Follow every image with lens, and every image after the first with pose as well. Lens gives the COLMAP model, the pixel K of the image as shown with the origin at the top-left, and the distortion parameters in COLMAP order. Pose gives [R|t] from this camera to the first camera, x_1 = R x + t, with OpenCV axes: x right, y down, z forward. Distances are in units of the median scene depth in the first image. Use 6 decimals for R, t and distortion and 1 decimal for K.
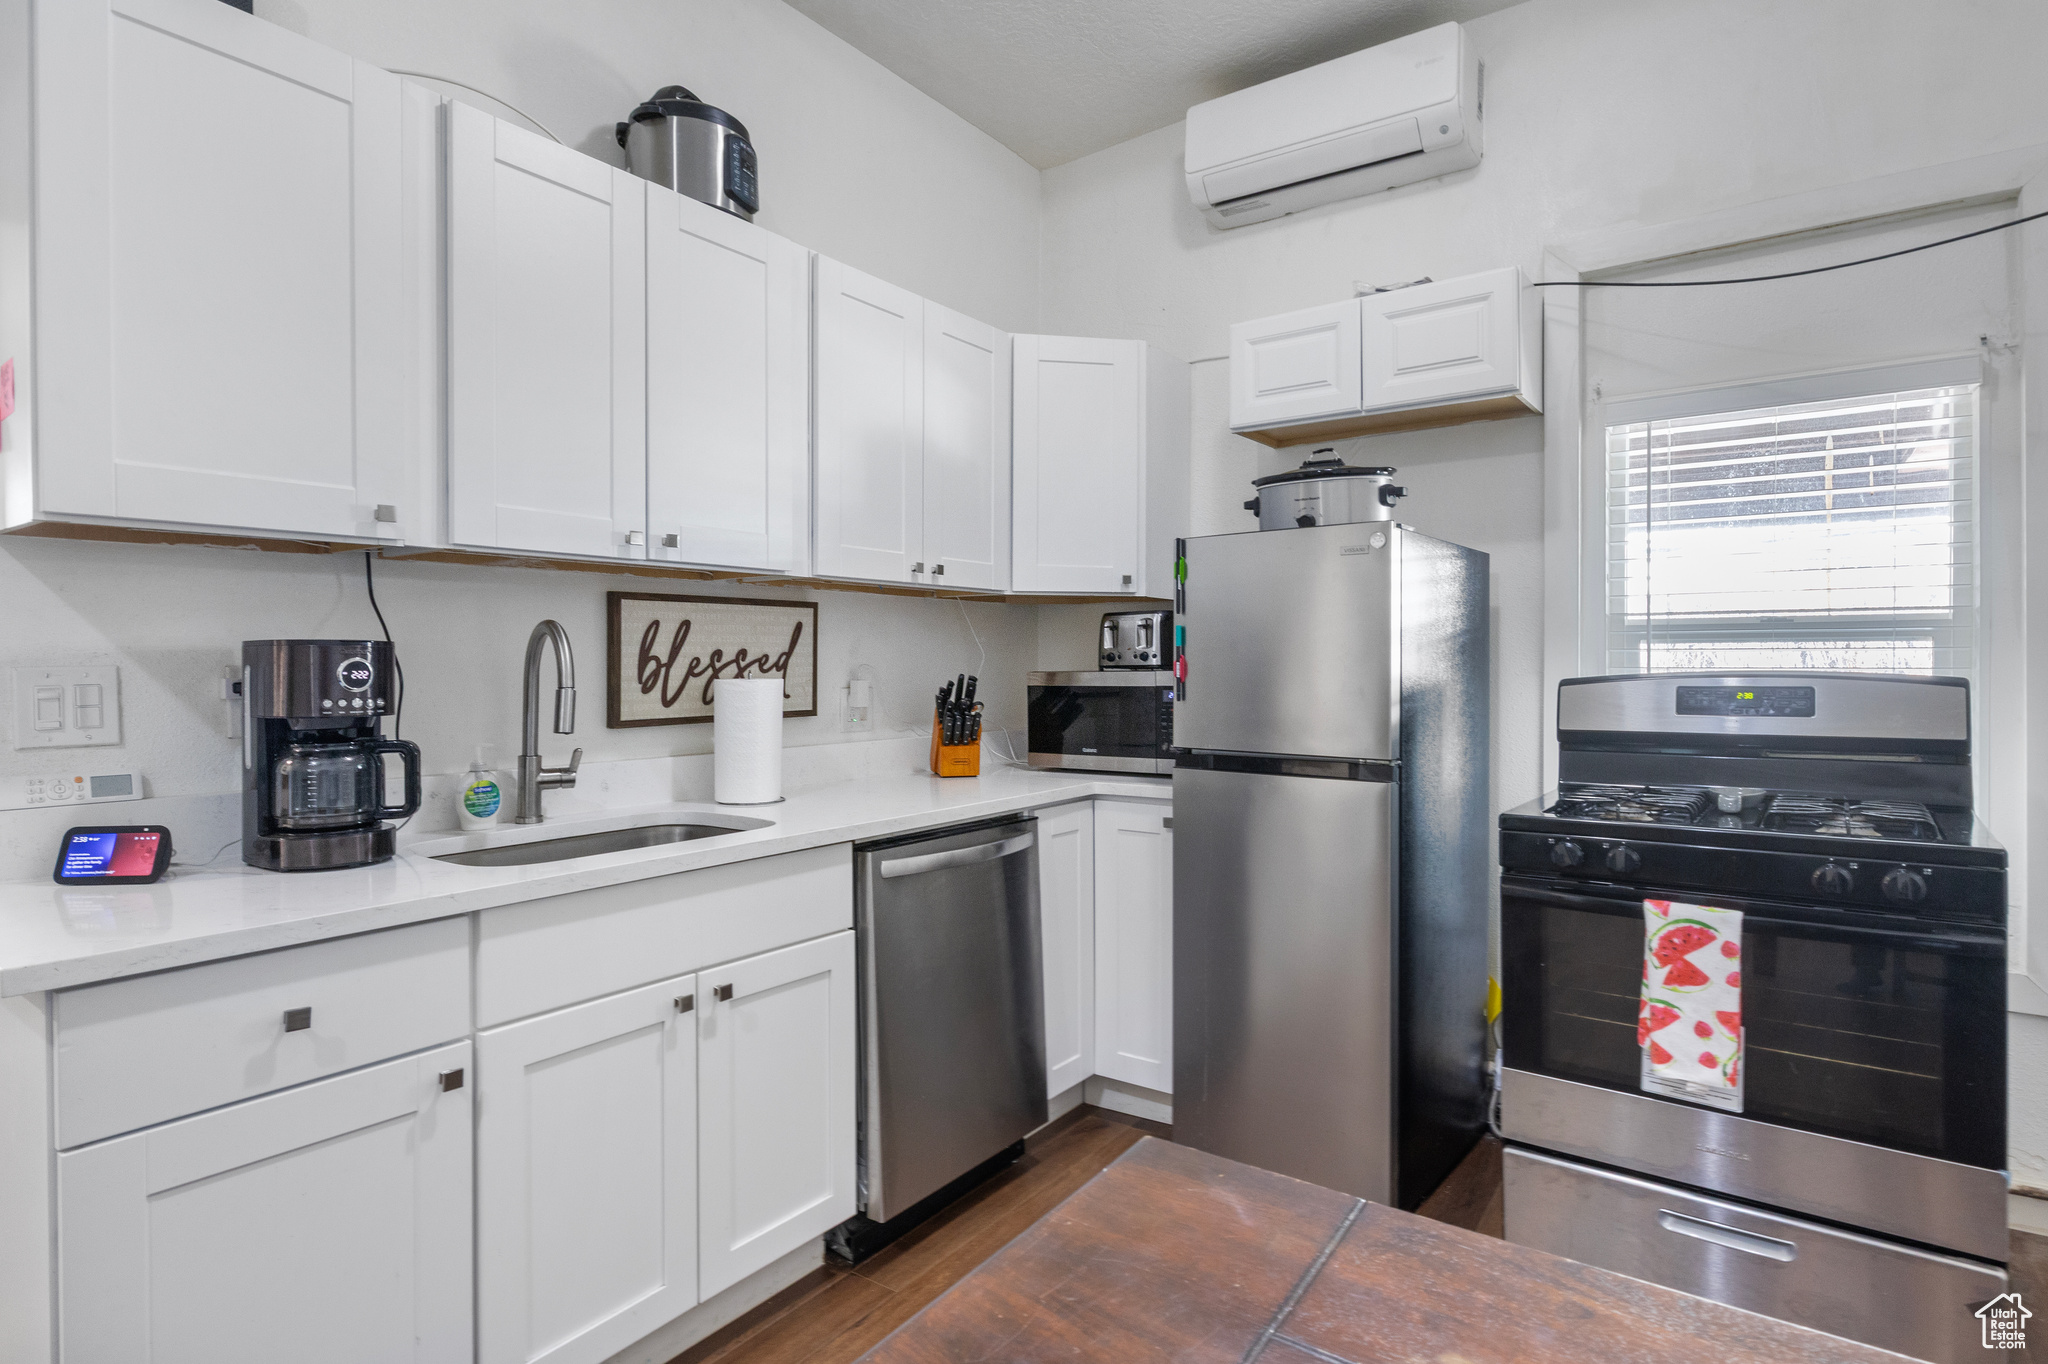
lens RADIAL K [[1053.7, 0, 1024.0], [0, 1053.7, 682.0], [0, 0, 1]] dist [-0.006247, -0.000181]
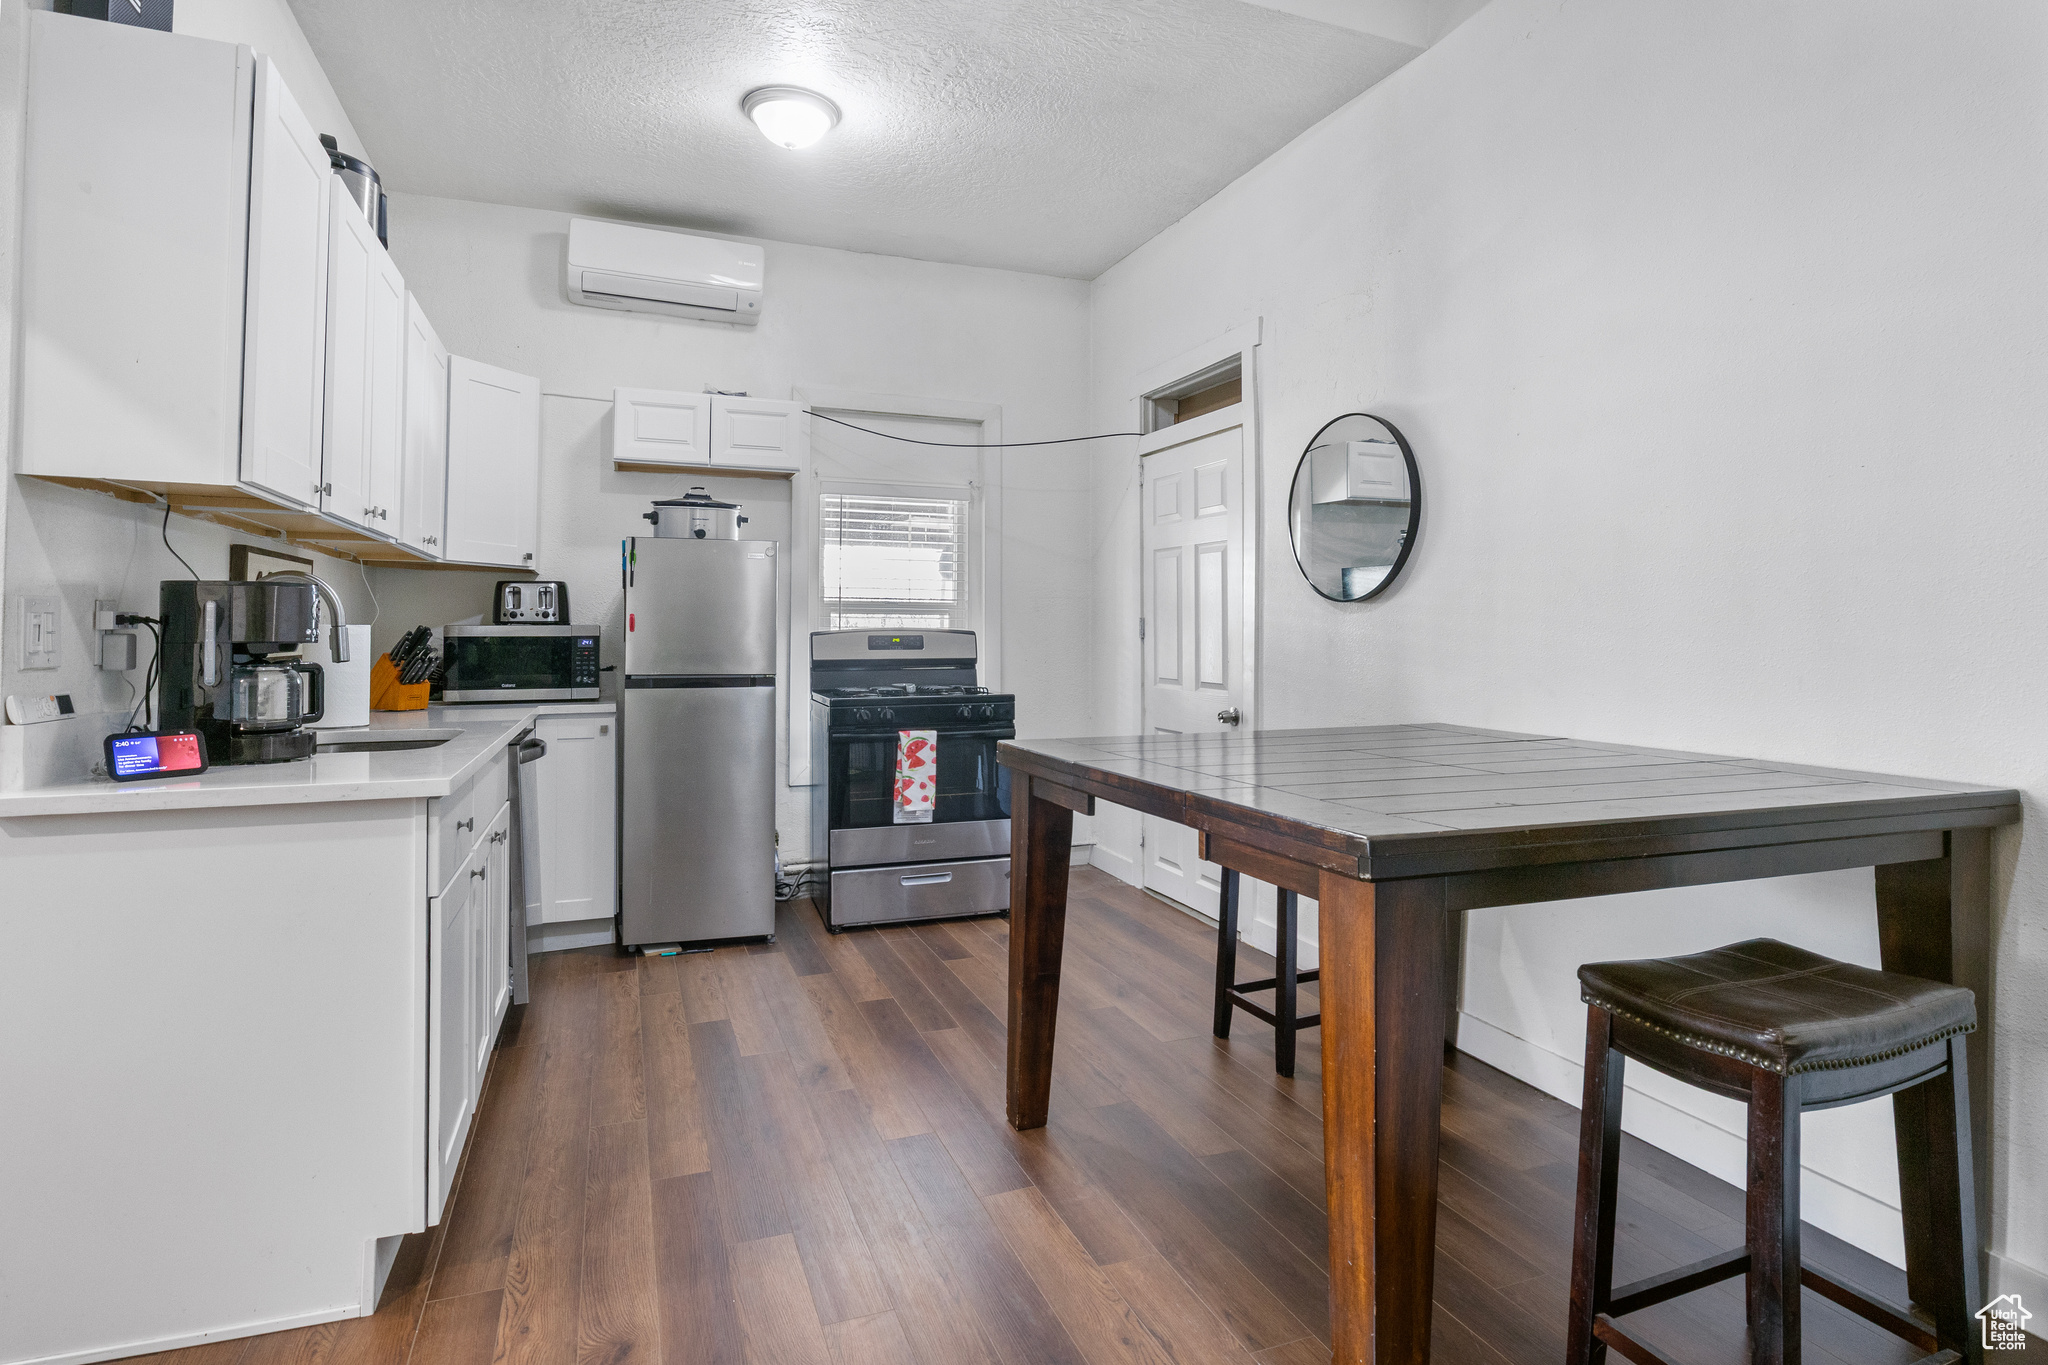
lens RADIAL K [[1055.0, 0, 1026.2], [0, 1055.0, 674.6], [0, 0, 1]] dist [0.001602, 0.000241]
pose [[0.546786, -0.023818, 0.836933, -0.826539], [0.010399, 0.999711, 0.021657, 0.035421], [-0.837208, -0.003139, 0.546876, -0.308697]]
